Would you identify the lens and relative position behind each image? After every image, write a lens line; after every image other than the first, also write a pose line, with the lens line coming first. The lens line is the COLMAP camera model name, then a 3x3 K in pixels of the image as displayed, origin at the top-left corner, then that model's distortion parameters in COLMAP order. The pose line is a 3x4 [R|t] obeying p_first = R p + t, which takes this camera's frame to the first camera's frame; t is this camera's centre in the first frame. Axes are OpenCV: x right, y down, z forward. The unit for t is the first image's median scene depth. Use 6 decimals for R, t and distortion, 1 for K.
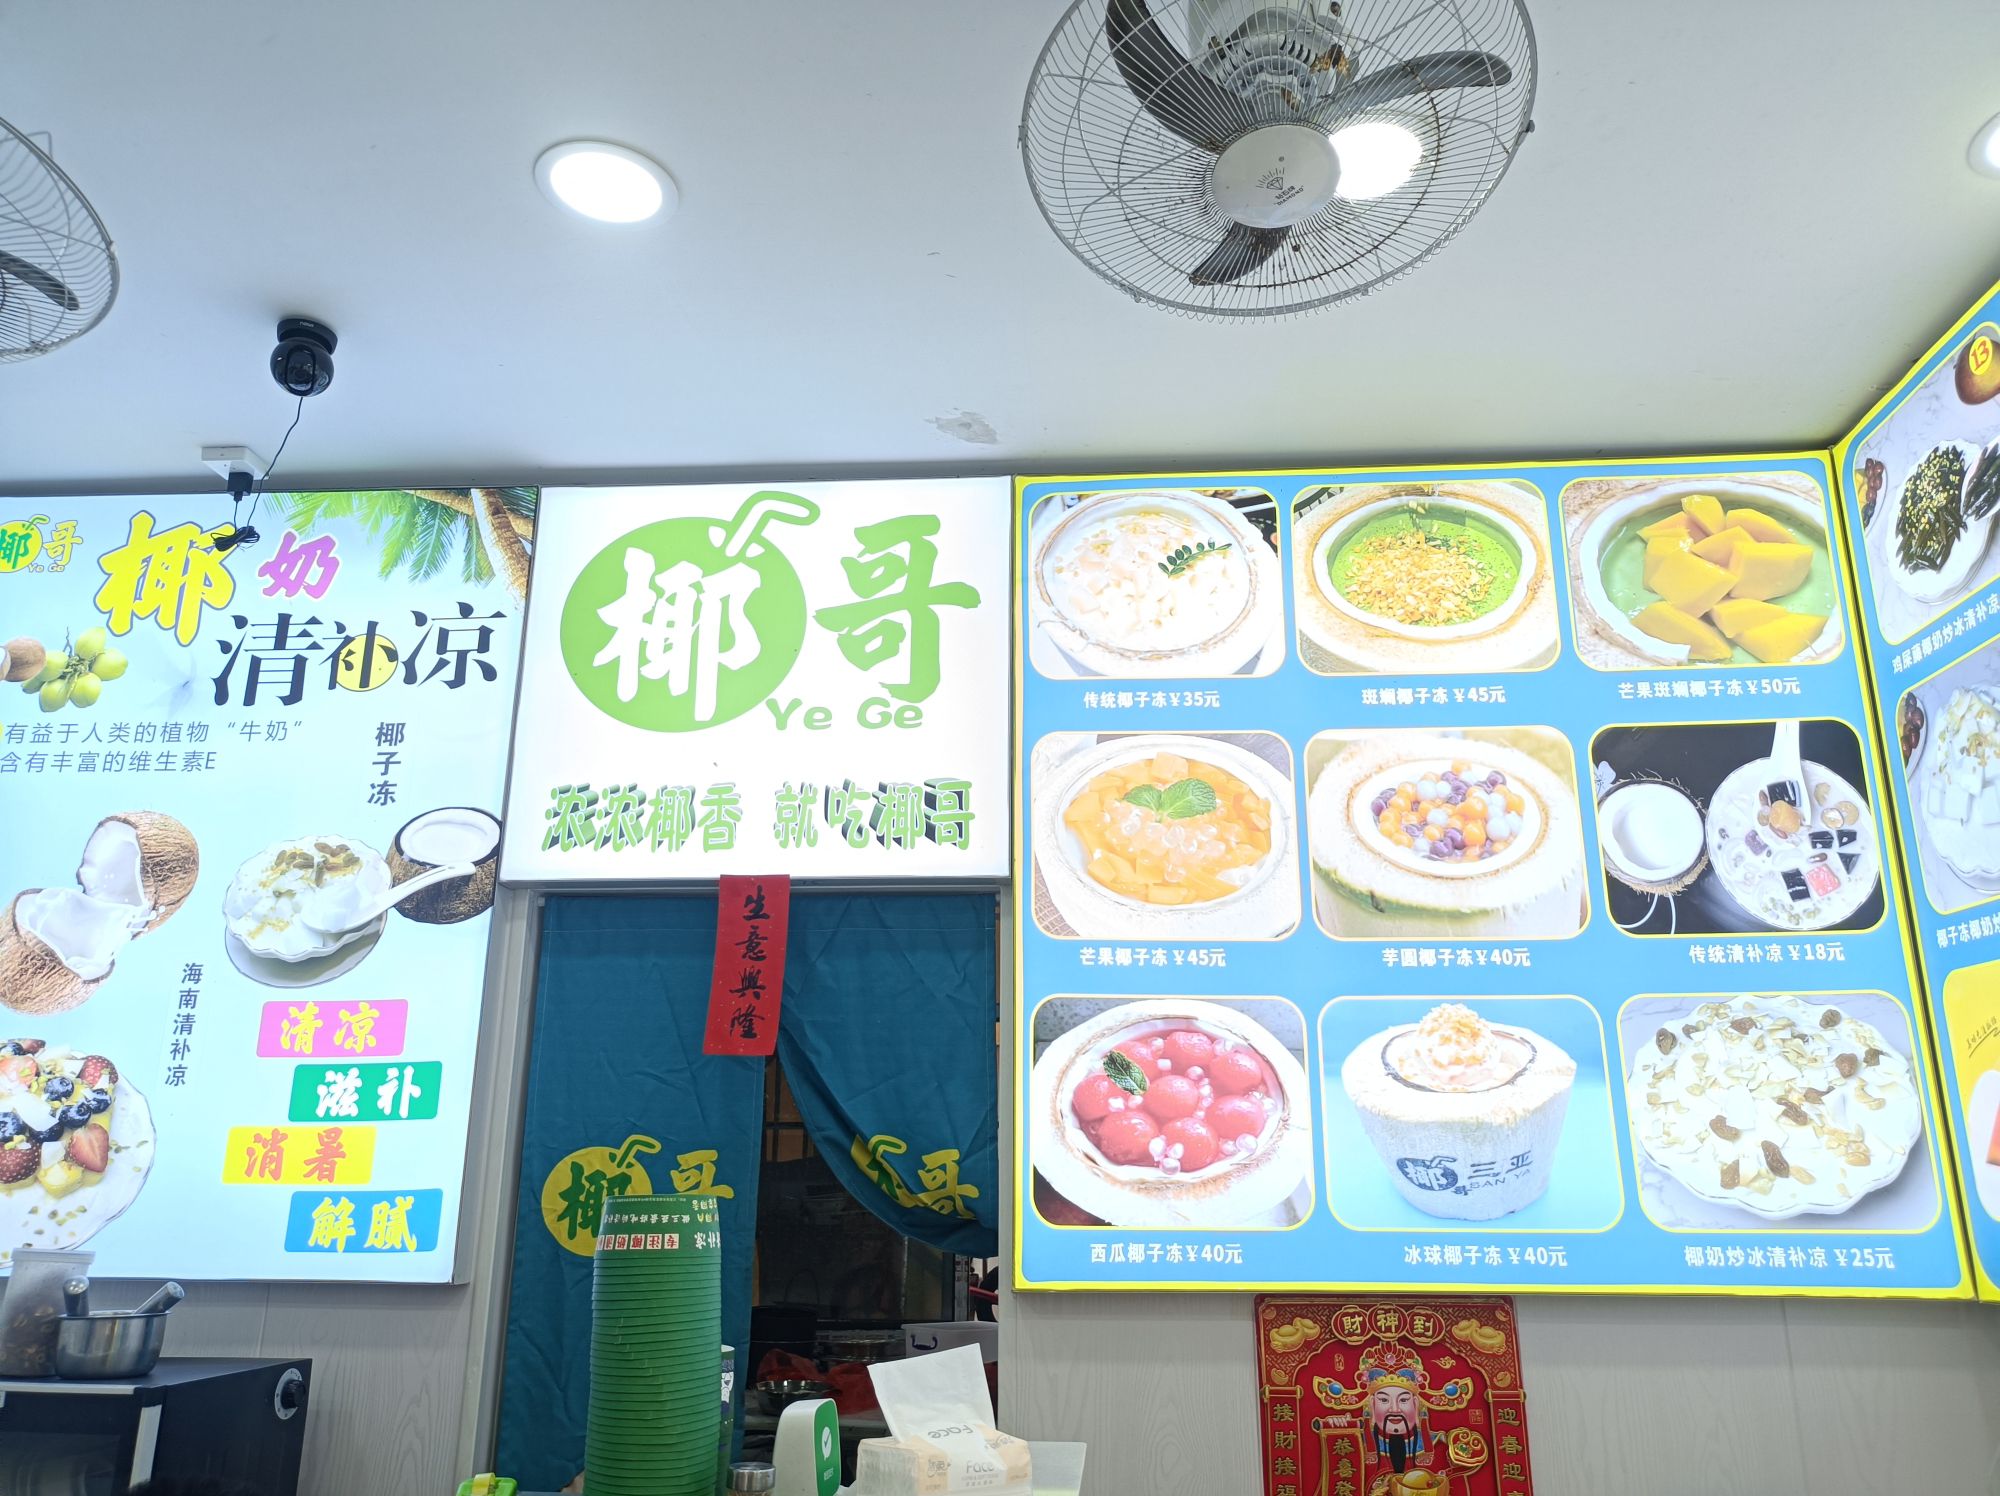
lens RADIAL K [[1487.3, 0, 997.0], [0, 1487.3, 749.7], [0, 0, 1]] dist [0.036401, -0.028404]
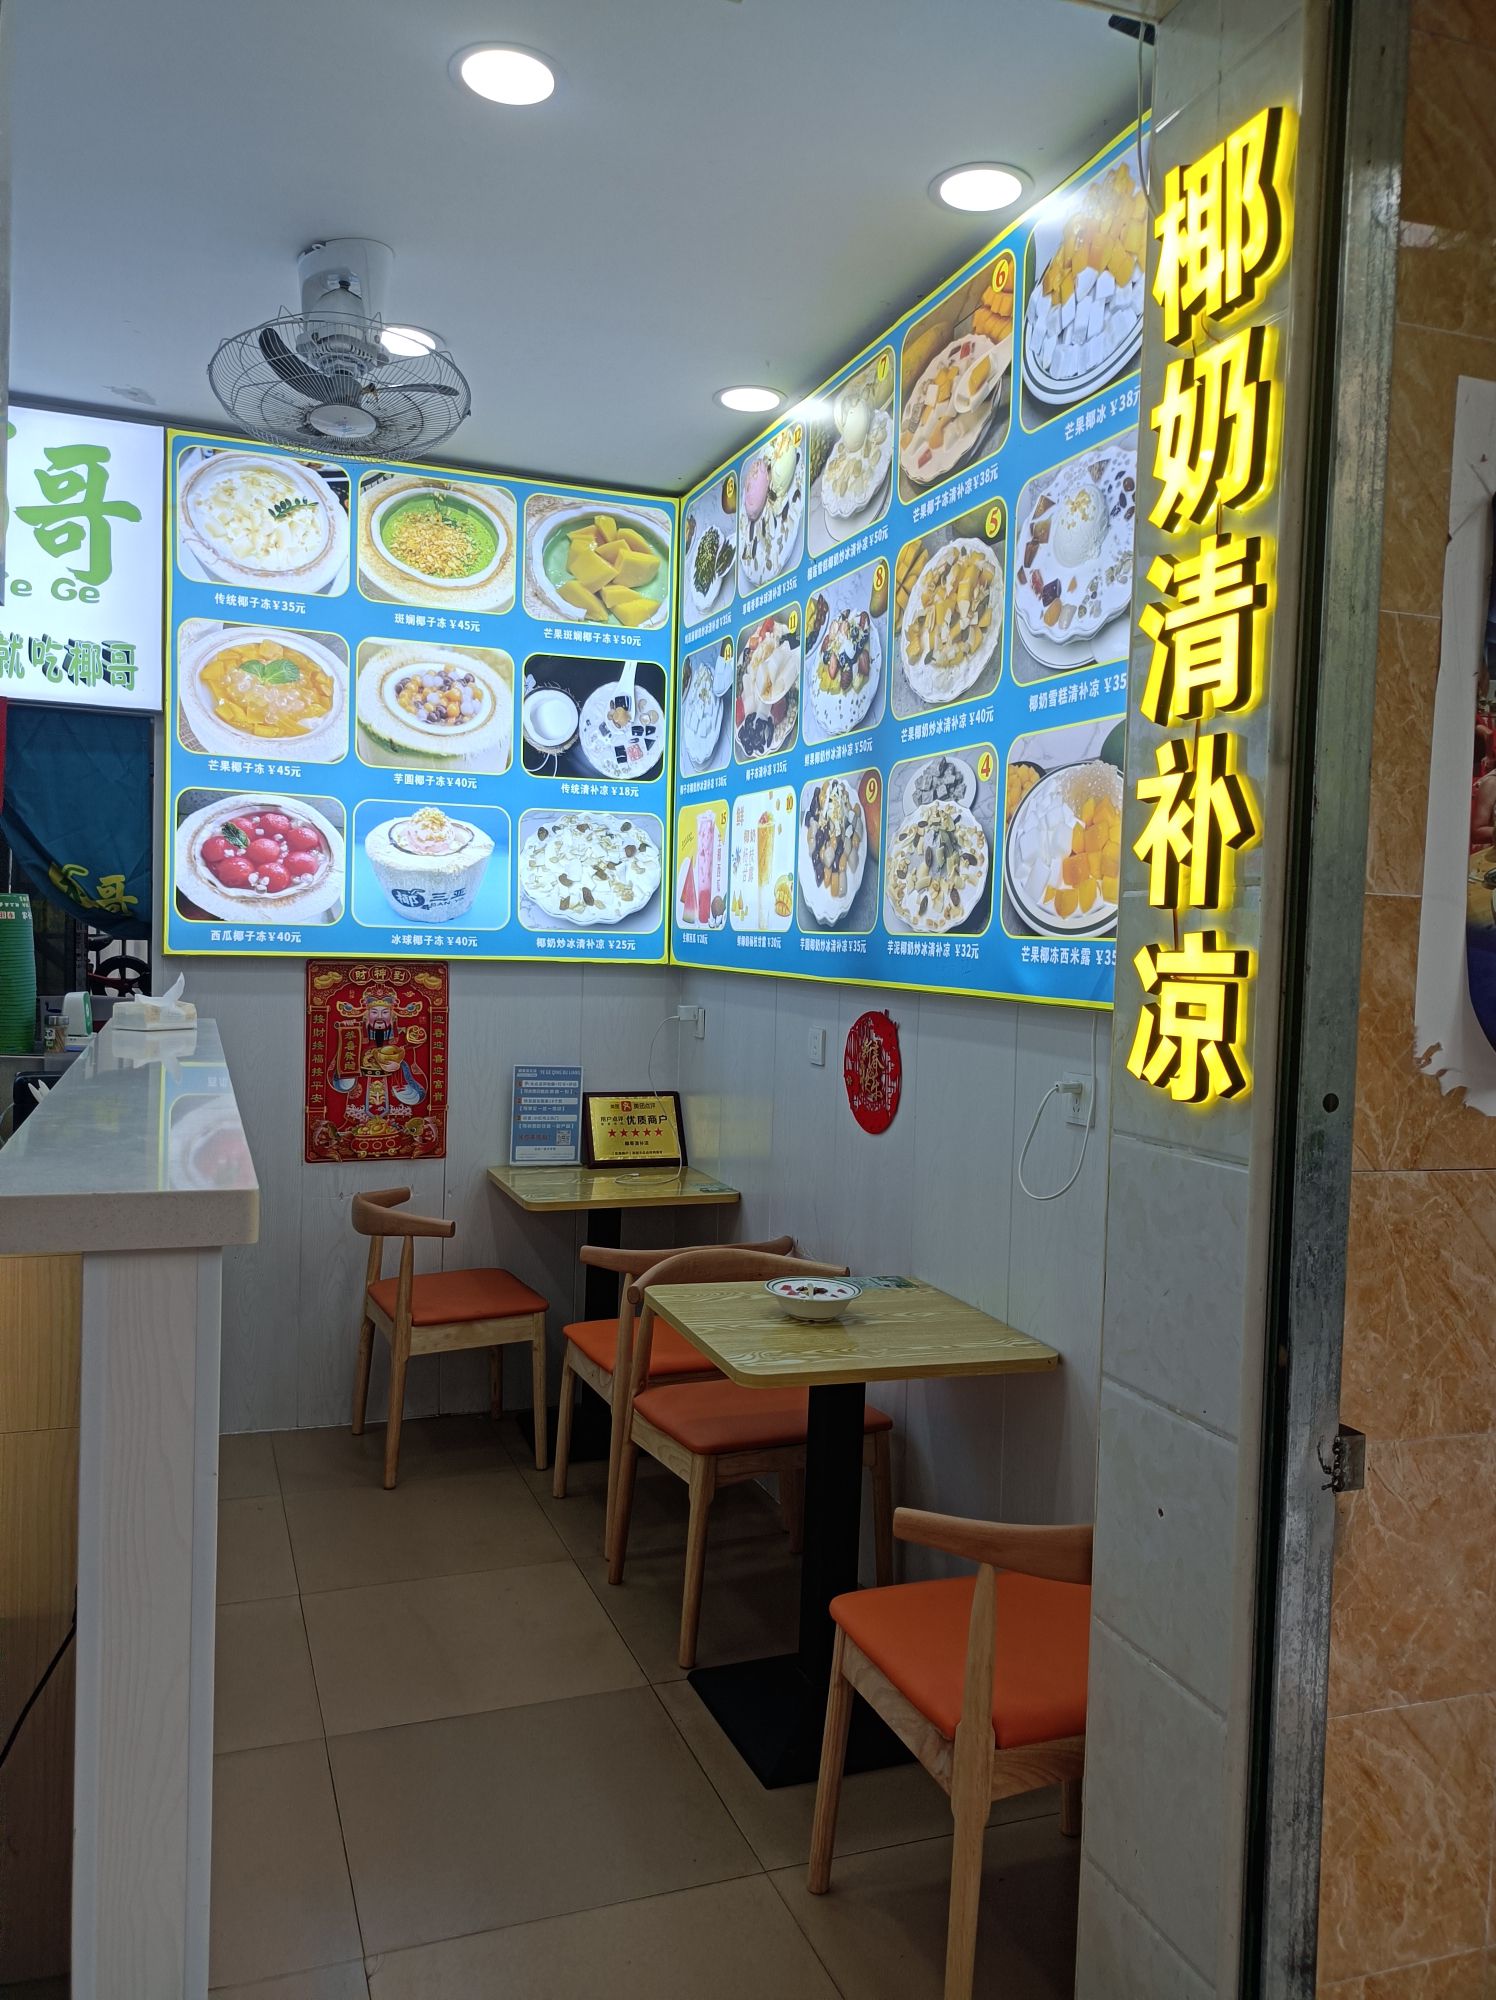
lens RADIAL K [[1487.3, 0, 754.6], [0, 1487.3, 1009.1], [0, 0, 1]] dist [0.036401, -0.028404]
pose [[0.902075, 0.000529, 0.431578, -0.109928], [-0.147186, 0.940425, 0.306492, -0.197500], [-0.405704, -0.340001, 0.848412, -0.719957]]
